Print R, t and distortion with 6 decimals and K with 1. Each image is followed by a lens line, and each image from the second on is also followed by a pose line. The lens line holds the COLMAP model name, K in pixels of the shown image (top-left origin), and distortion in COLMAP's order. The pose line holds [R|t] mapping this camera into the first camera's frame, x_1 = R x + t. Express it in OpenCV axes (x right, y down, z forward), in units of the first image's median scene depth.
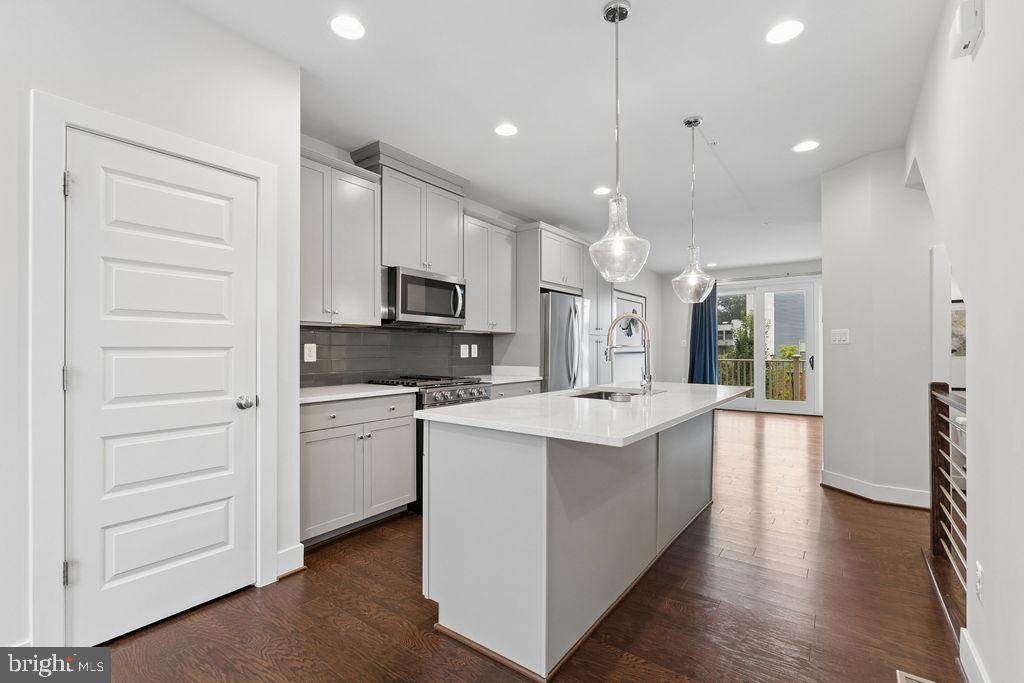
lens RADIAL K [[455.5, 0, 504.2], [0, 455.5, 347.3], [0, 0, 1]] dist [-0.001975, -0.000275]
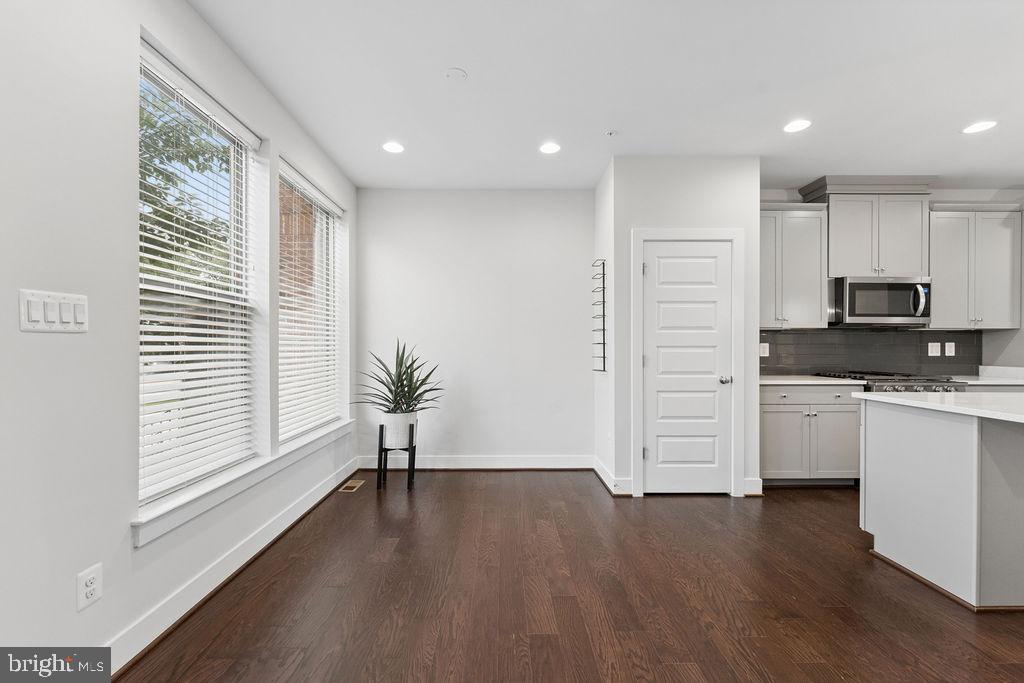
lens RADIAL K [[431.1, 0, 502.7], [0, 431.1, 346.5], [0, 0, 1]] dist [-0.000430, 0.000161]
pose [[0.602006, 0.001679, -0.798490, 0.122342], [0.001404, 0.999994, 0.003161, -0.002761], [0.798490, -0.003024, 0.602000, -0.372813]]
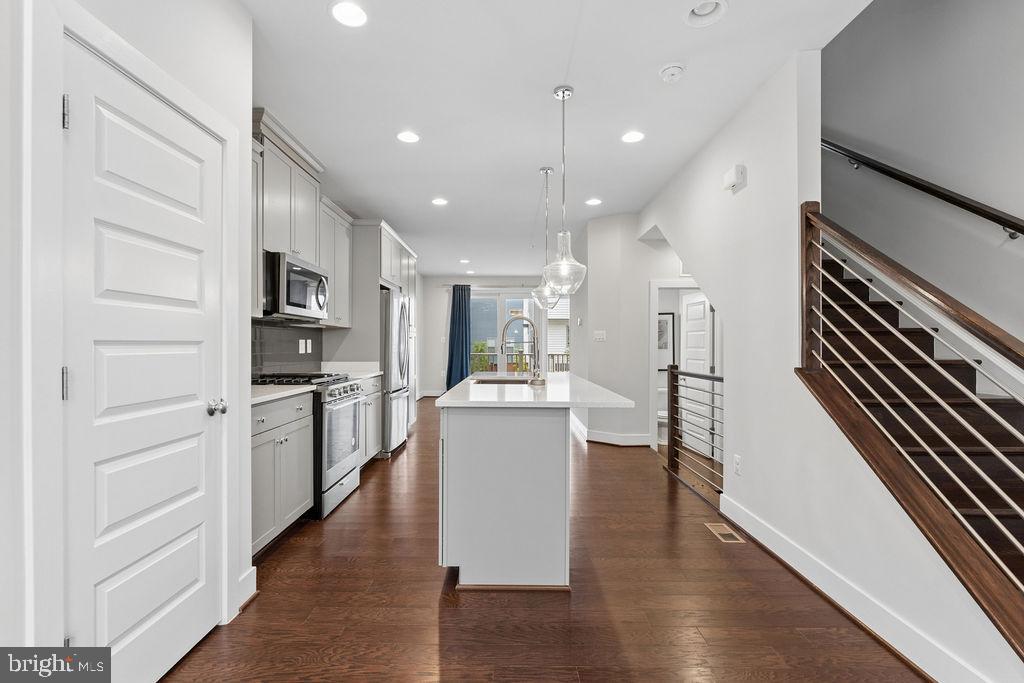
lens RADIAL K [[464.8, 0, 502.4], [0, 464.8, 343.7], [0, 0, 1]] dist [-0.001407, -0.000230]
pose [[0.805339, 0.001591, 0.592813, -0.428683], [-0.002043, 0.999998, 0.000092, 0.001780], [-0.592811, -0.001285, 0.805340, -0.000055]]
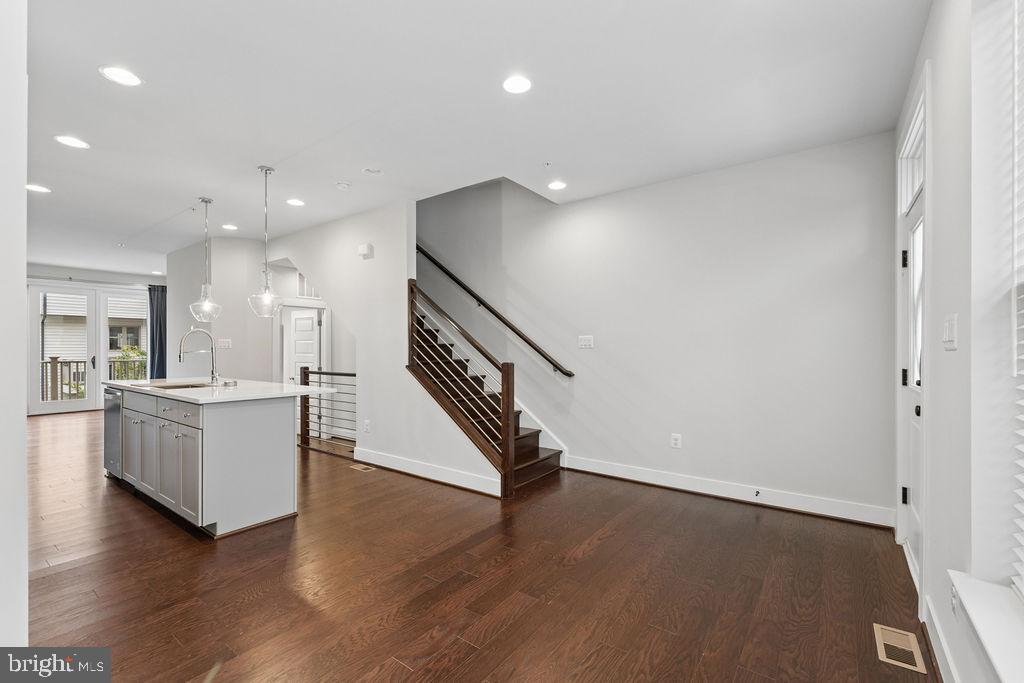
lens RADIAL K [[443.4, 0, 506.5], [0, 443.4, 345.7], [0, 0, 1]] dist [-0.002635, -0.000059]
pose [[-0.007103, 0.003285, 0.999969, -0.935244], [-0.003066, 0.999990, -0.003307, -0.016237], [-0.999970, -0.003089, -0.007093, 0.023809]]
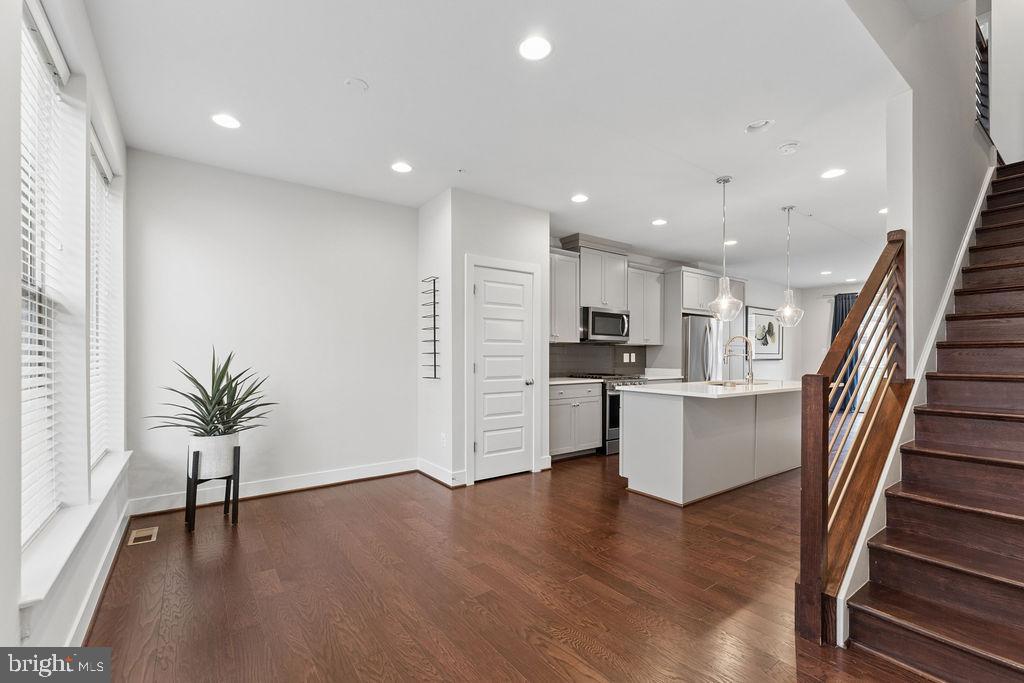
lens RADIAL K [[442.8, 0, 506.0], [0, 442.8, 355.5], [0, 0, 1]] dist [-0.001119, -0.000370]
pose [[0.954099, 0.002080, -0.299484, -0.040714], [-0.001143, 0.999994, 0.003304, -0.004567], [0.299489, -0.002810, 0.954096, -0.635517]]
